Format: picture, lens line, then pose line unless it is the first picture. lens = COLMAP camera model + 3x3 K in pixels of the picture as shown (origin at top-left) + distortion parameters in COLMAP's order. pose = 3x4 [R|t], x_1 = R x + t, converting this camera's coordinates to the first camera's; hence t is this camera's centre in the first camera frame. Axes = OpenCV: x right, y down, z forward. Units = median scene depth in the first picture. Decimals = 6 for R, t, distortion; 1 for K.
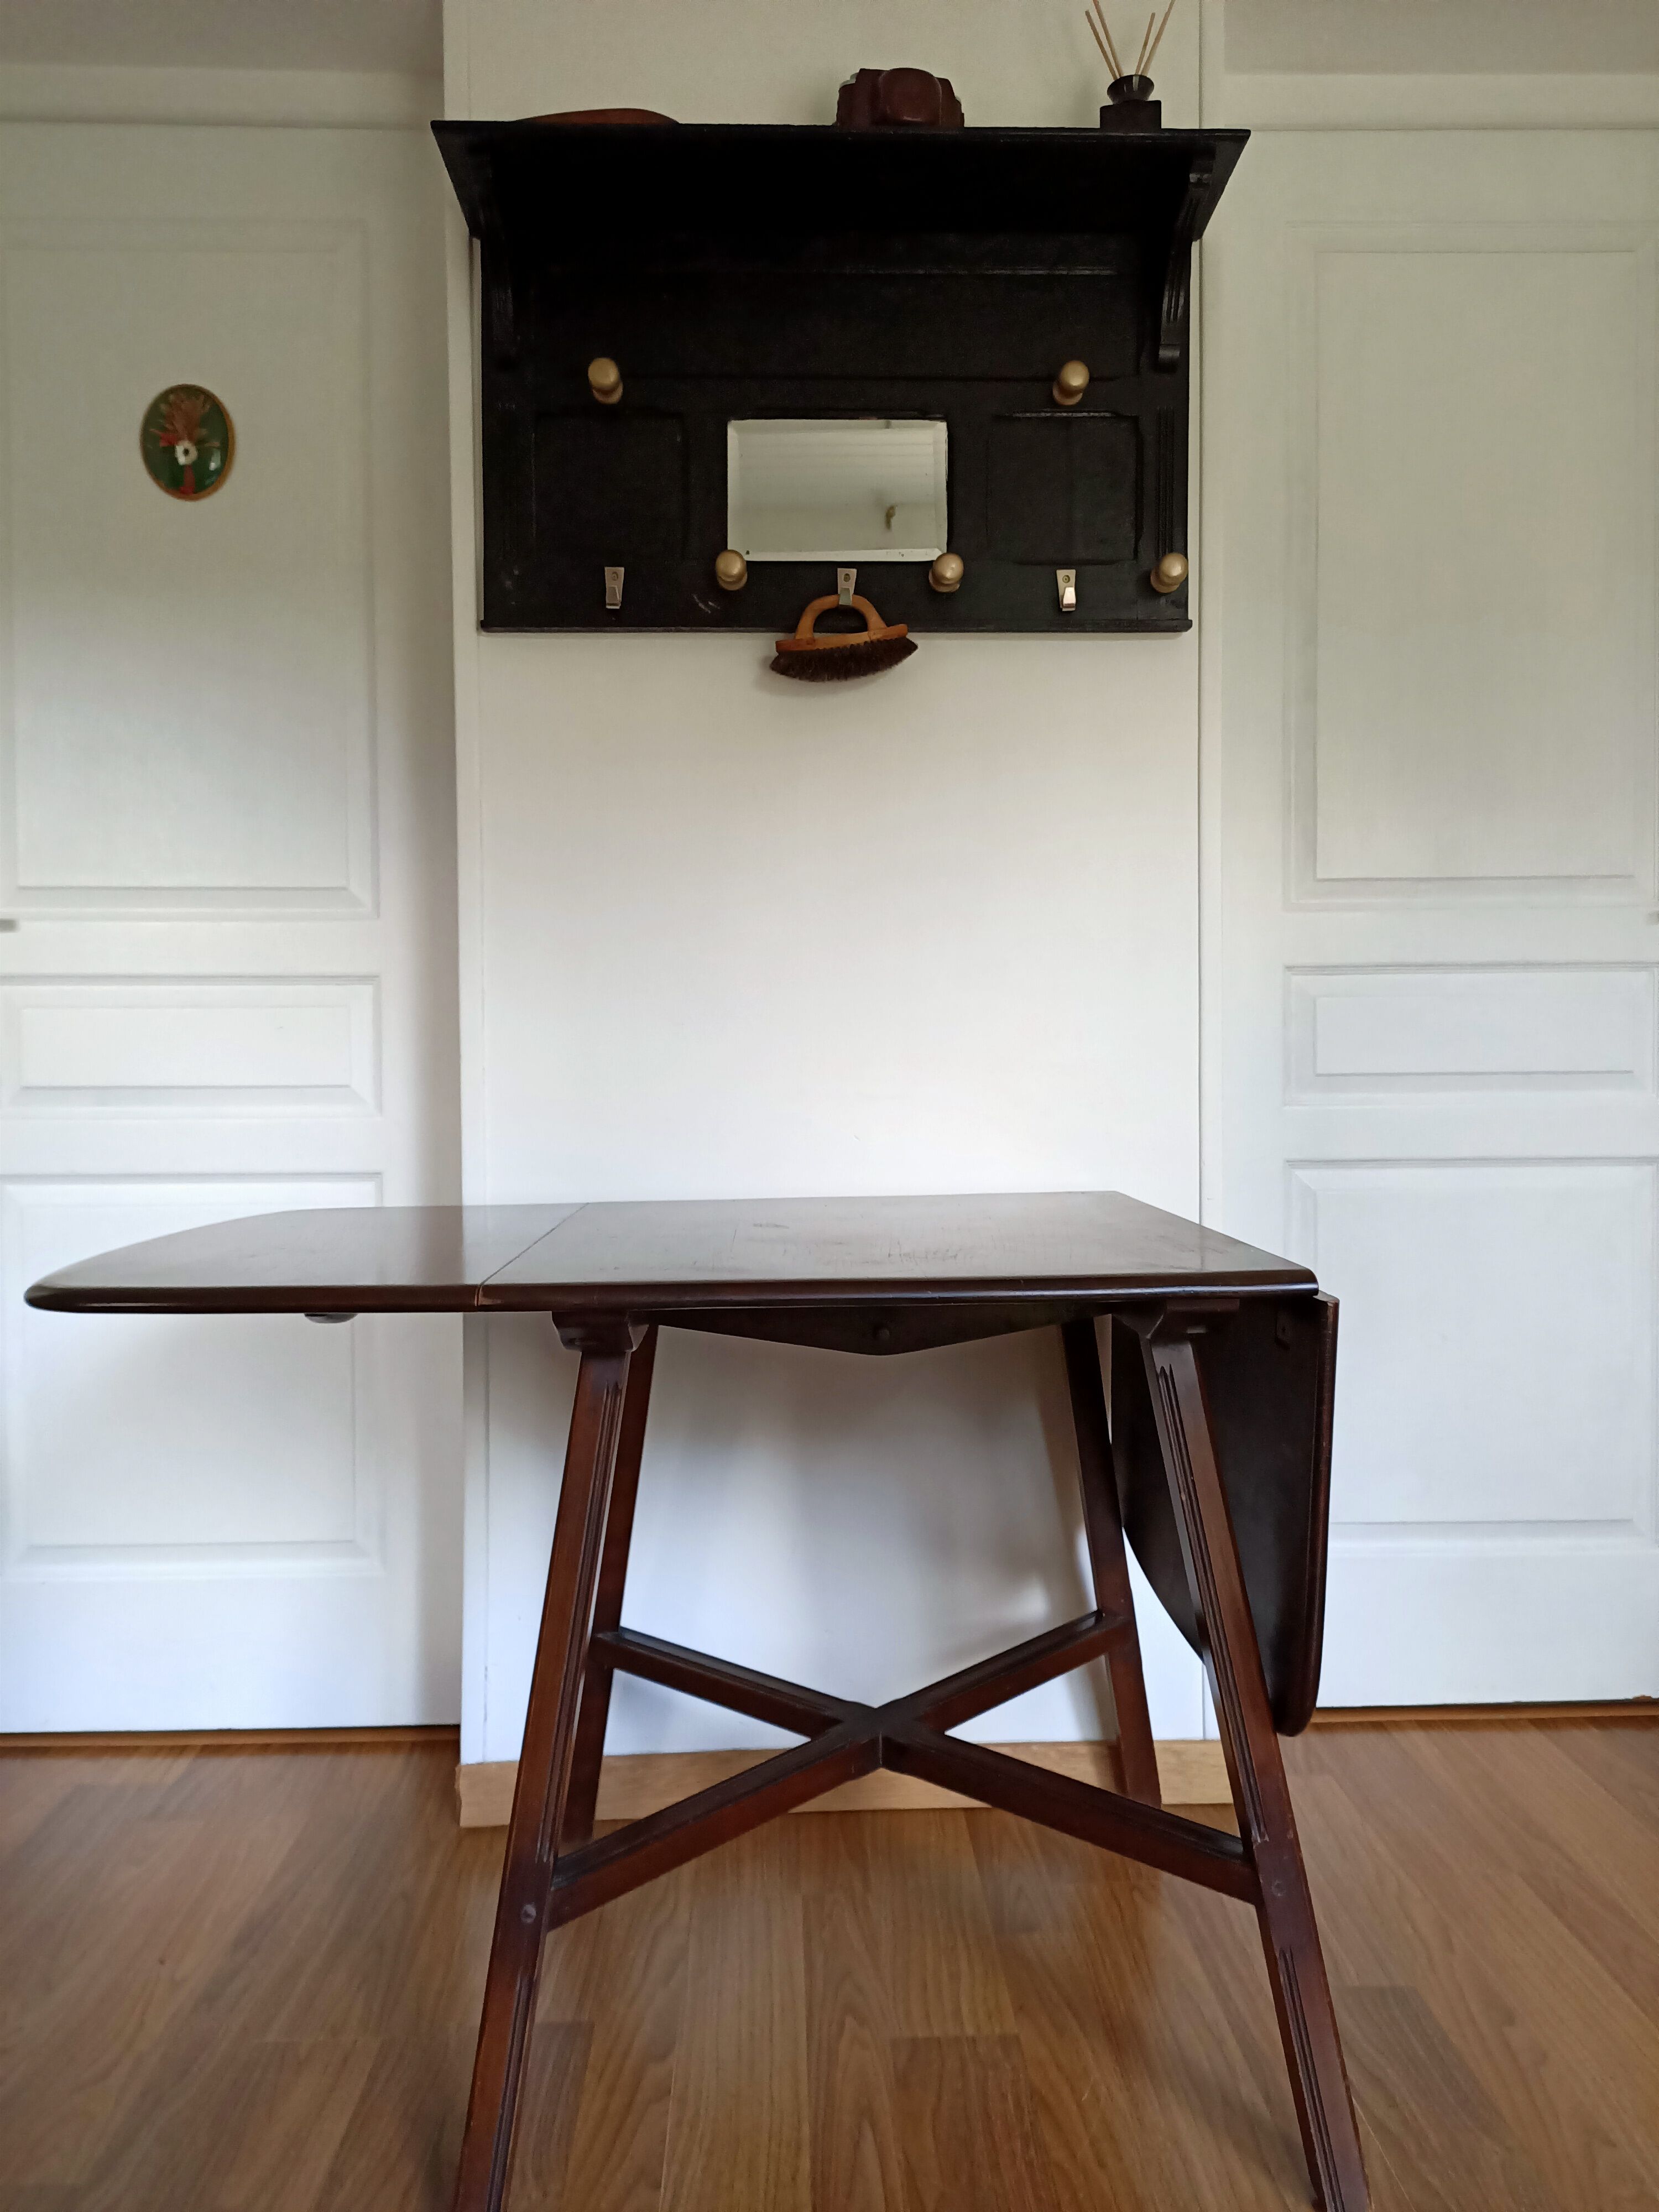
lens RADIAL K [[1643.0, 0, 834.3], [0, 1643.0, 1108.2], [0, 0, 1]] dist [0.018309, -0.025227]
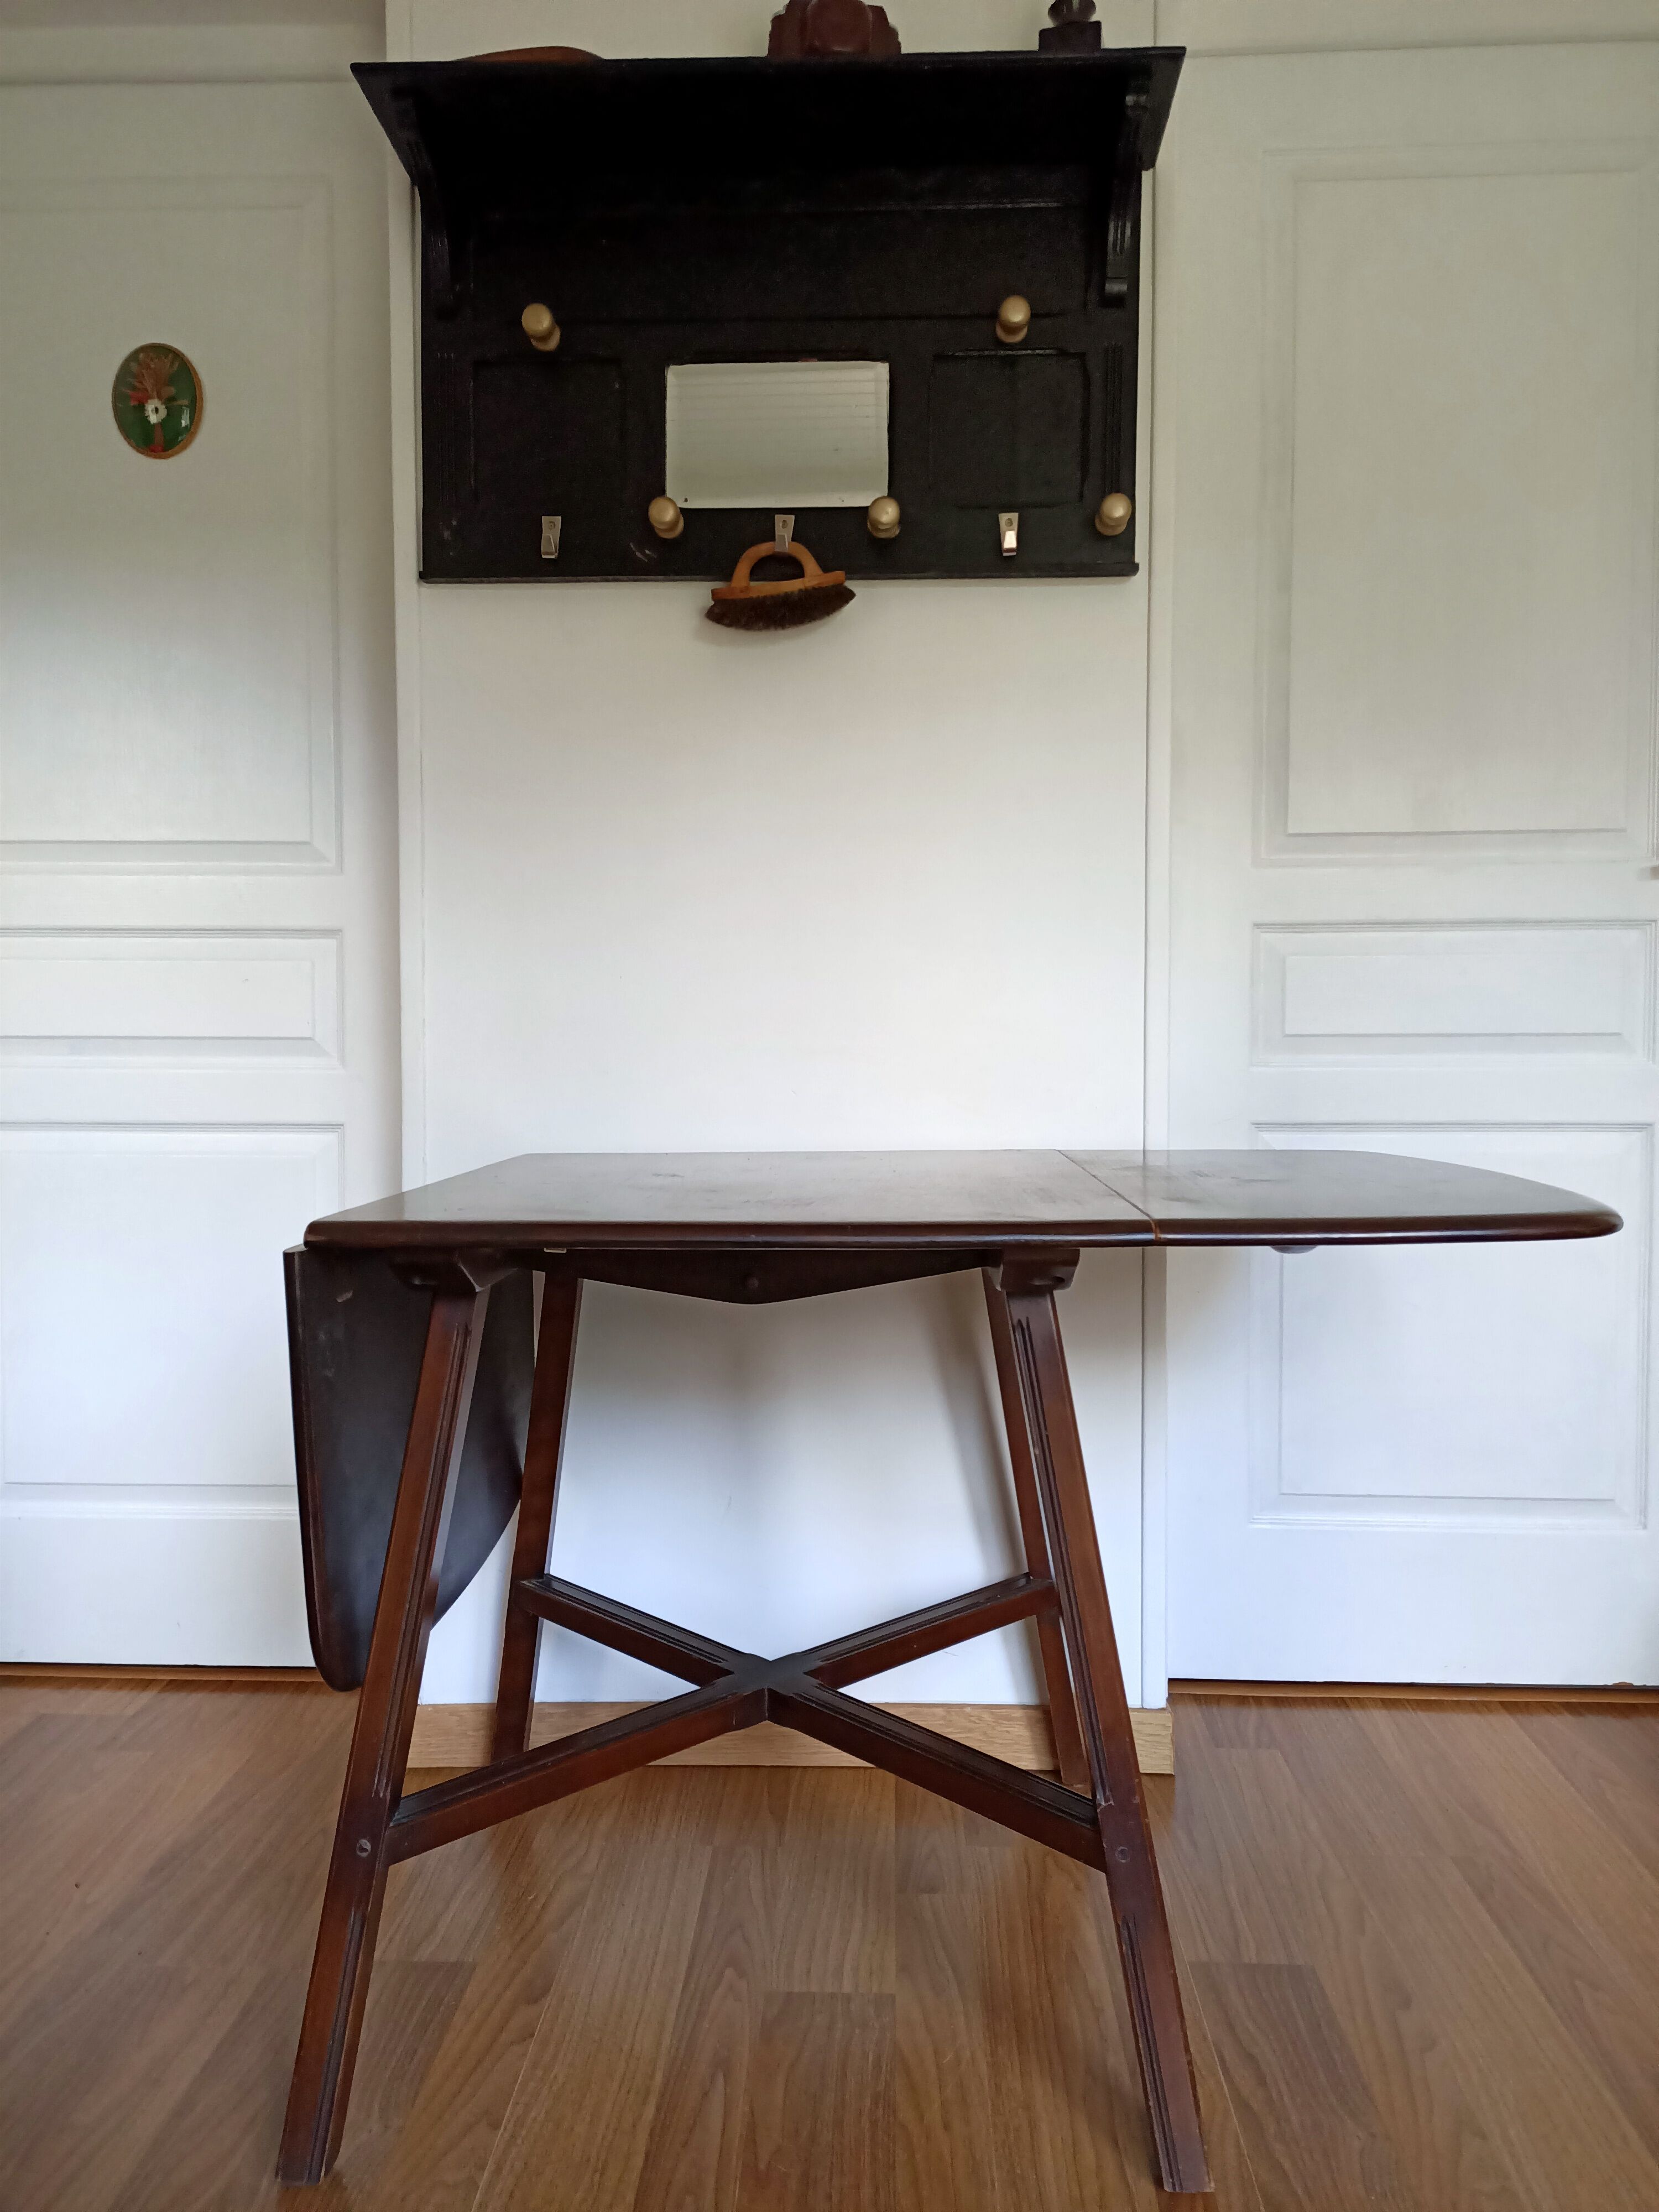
lens RADIAL K [[1643.0, 0, 834.1], [0, 1643.0, 1103.8], [0, 0, 1]] dist [0.018309, -0.025227]
pose [[0.997611, 0.011117, -0.068179, 0.109205], [-0.010240, 0.999861, 0.013194, 0.011905], [0.068316, -0.012465, 0.997586, 0.013888]]
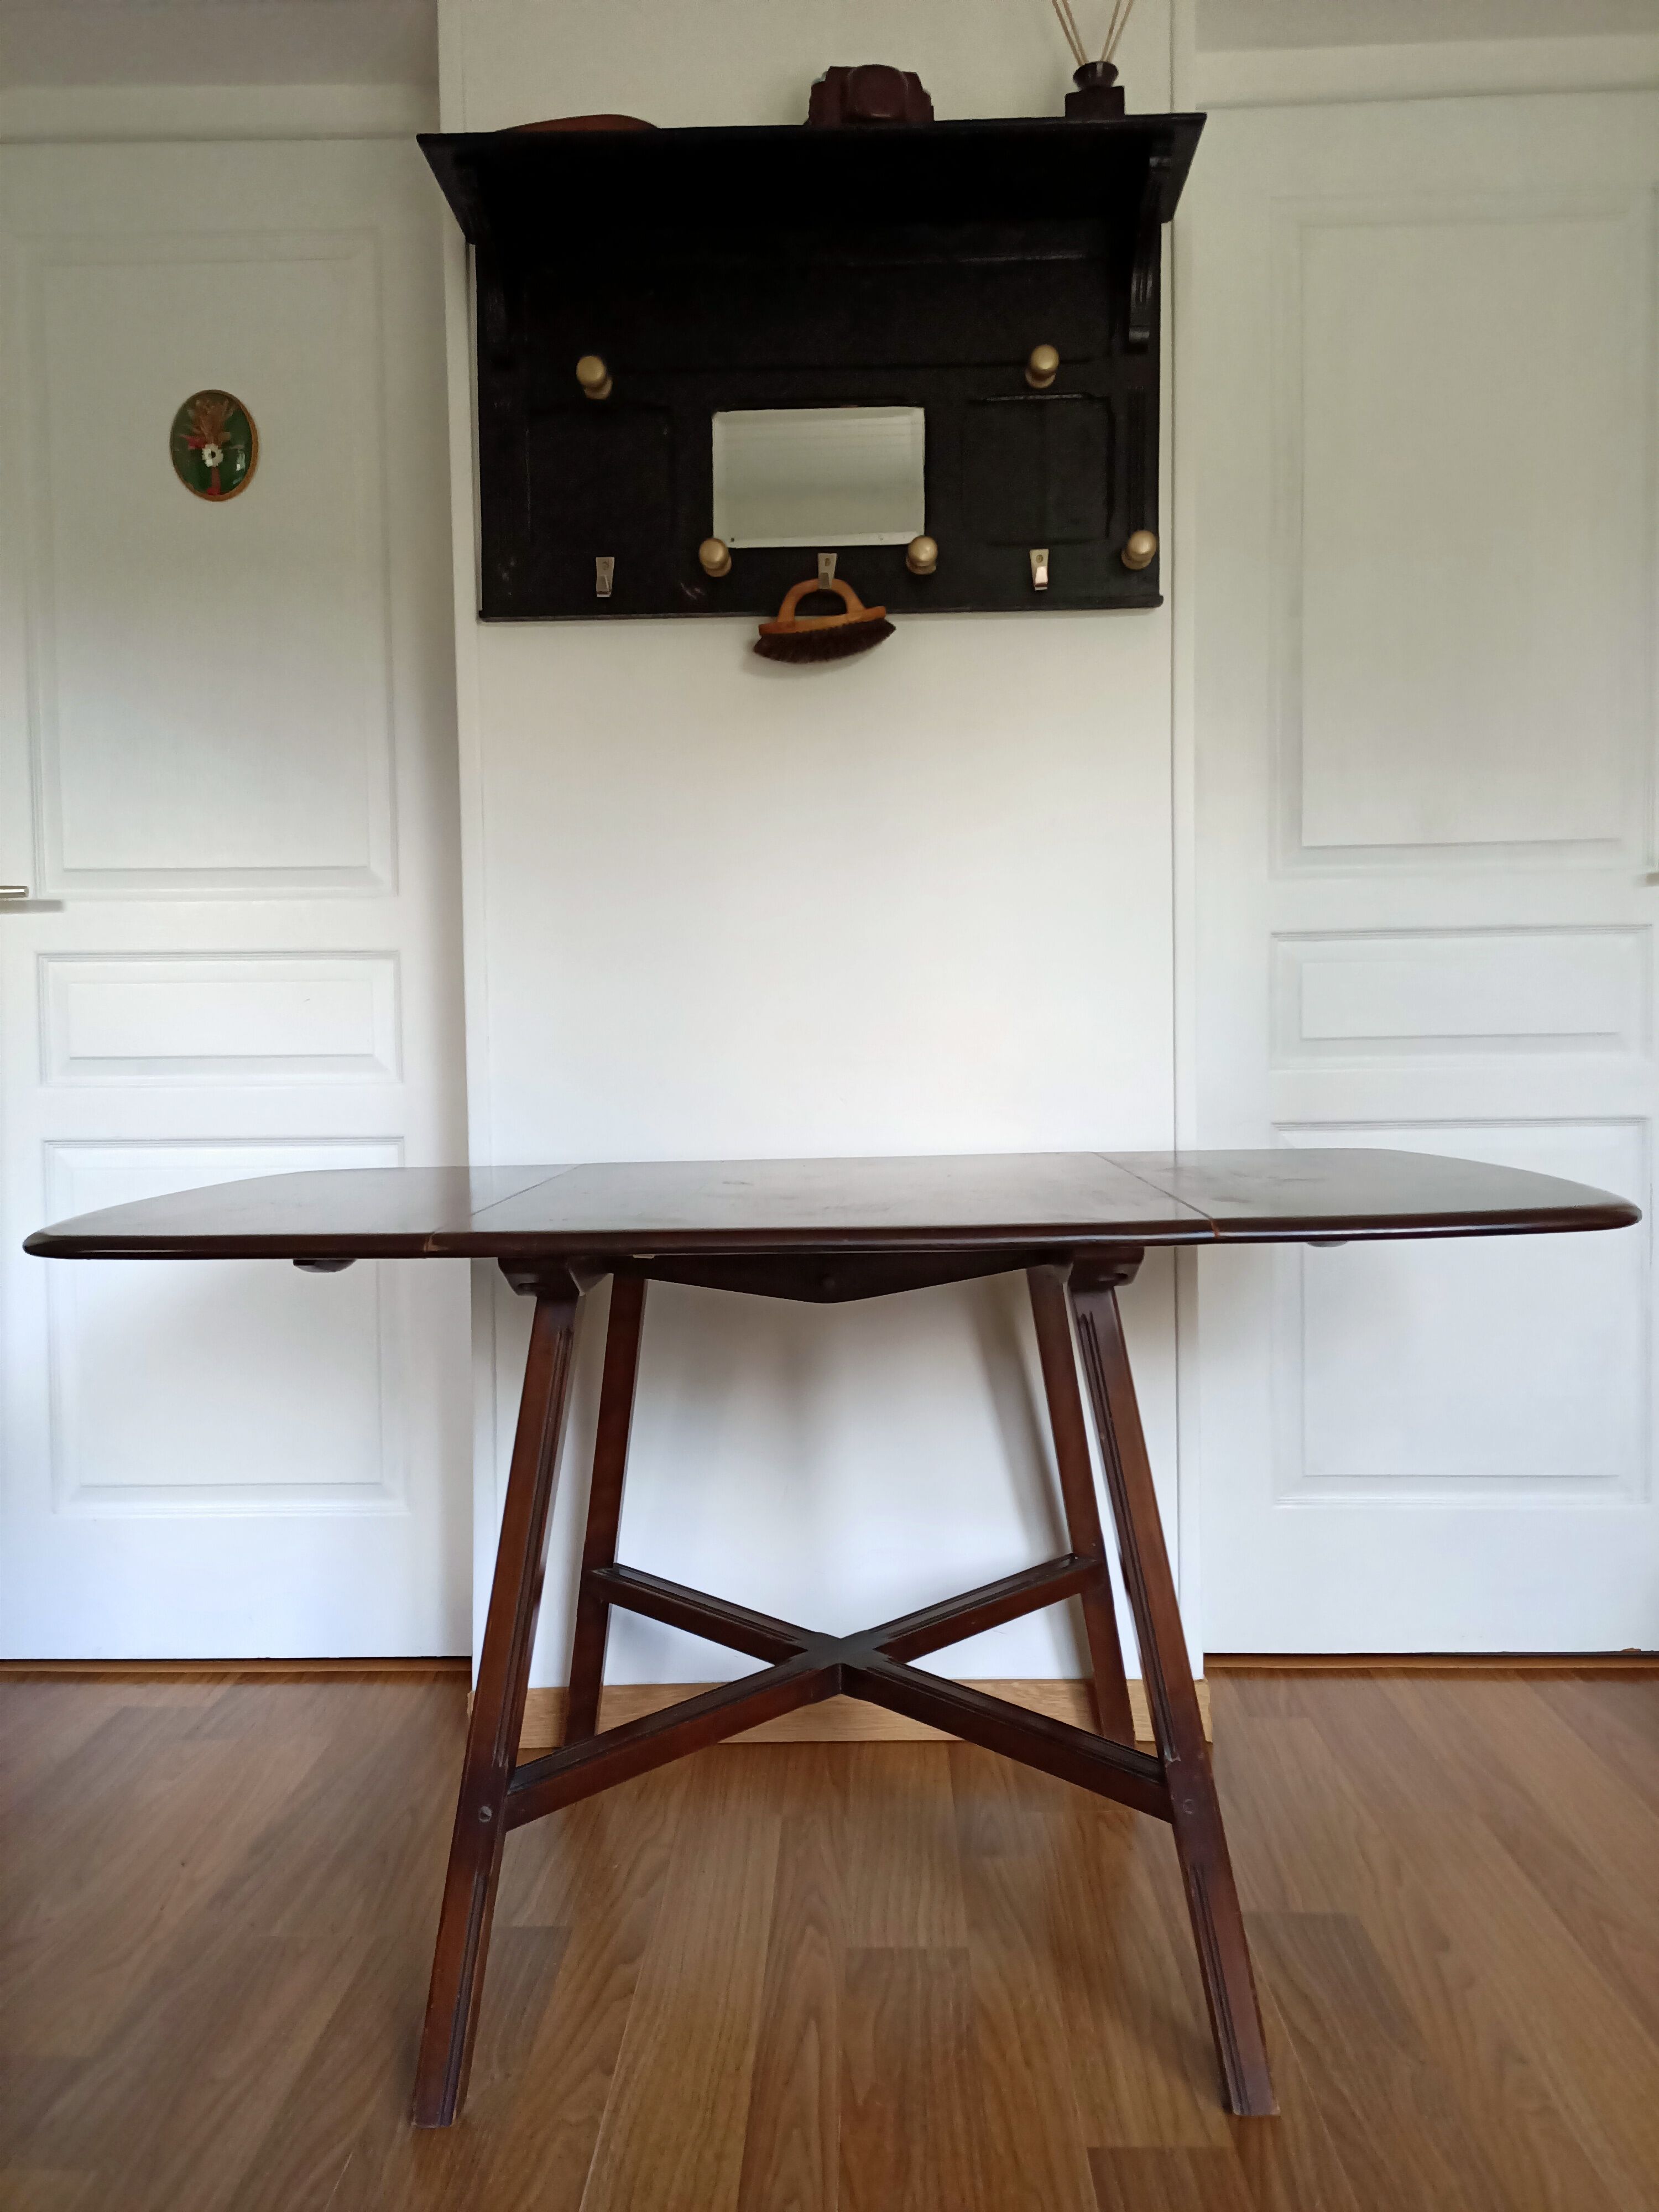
lens RADIAL K [[1643.0, 0, 832.6], [0, 1643.0, 1102.3], [0, 0, 1]] dist [0.018309, -0.025227]
pose [[0.998336, -0.003618, -0.057550, 0.070204], [0.004412, 0.999897, 0.013676, 0.004500], [0.057494, -0.013907, 0.998249, -0.041277]]
